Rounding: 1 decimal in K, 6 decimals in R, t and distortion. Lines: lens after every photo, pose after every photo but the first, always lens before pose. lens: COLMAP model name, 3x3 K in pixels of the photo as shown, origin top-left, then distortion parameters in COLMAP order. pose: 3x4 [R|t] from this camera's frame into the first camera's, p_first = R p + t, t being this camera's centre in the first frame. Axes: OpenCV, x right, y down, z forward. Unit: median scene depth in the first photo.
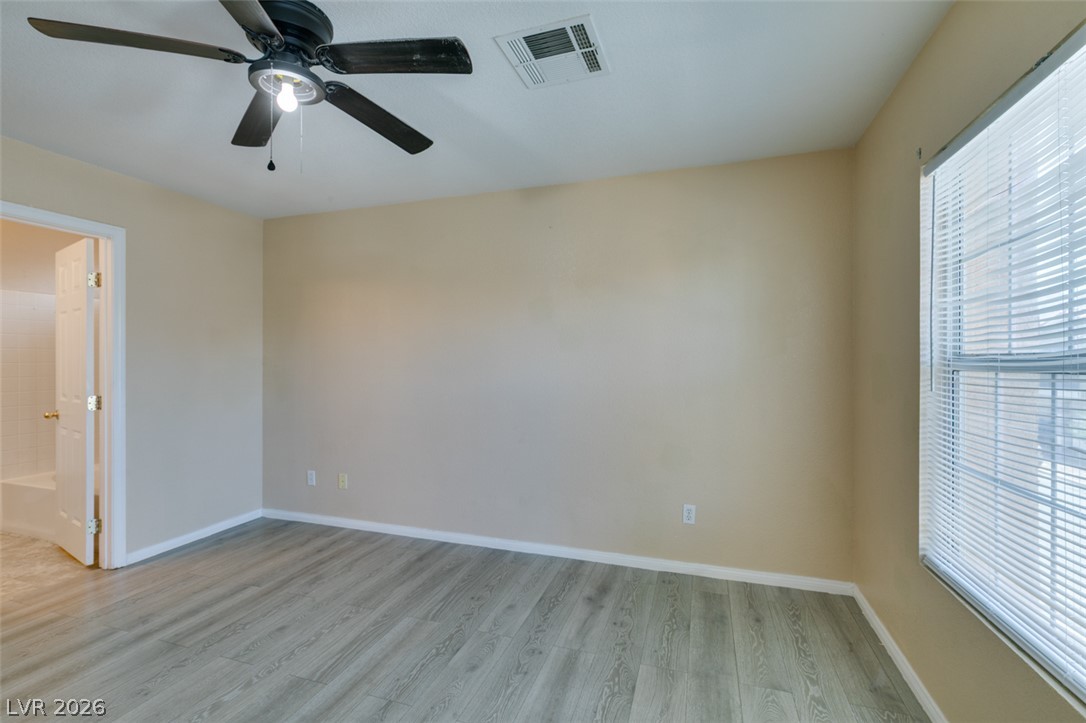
lens RADIAL K [[486.0, 0, 542.7], [0, 486.0, 363.7], [0, 0, 1]] dist [-0.001308, -0.000269]
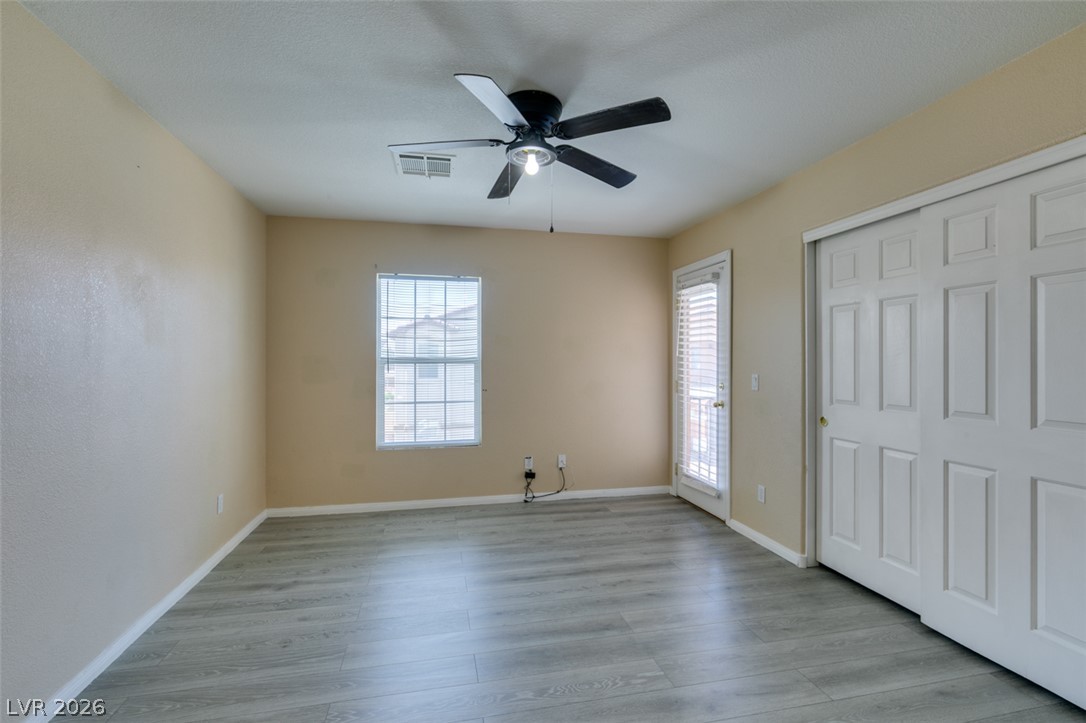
lens RADIAL K [[486.0, 0, 542.7], [0, 486.0, 363.7], [0, 0, 1]] dist [-0.001308, -0.000269]
pose [[-0.513744, -0.003080, 0.857938, -1.109169], [0.006710, 0.999949, 0.007608, 0.003226], [-0.857917, 0.009665, -0.513697, 1.082738]]
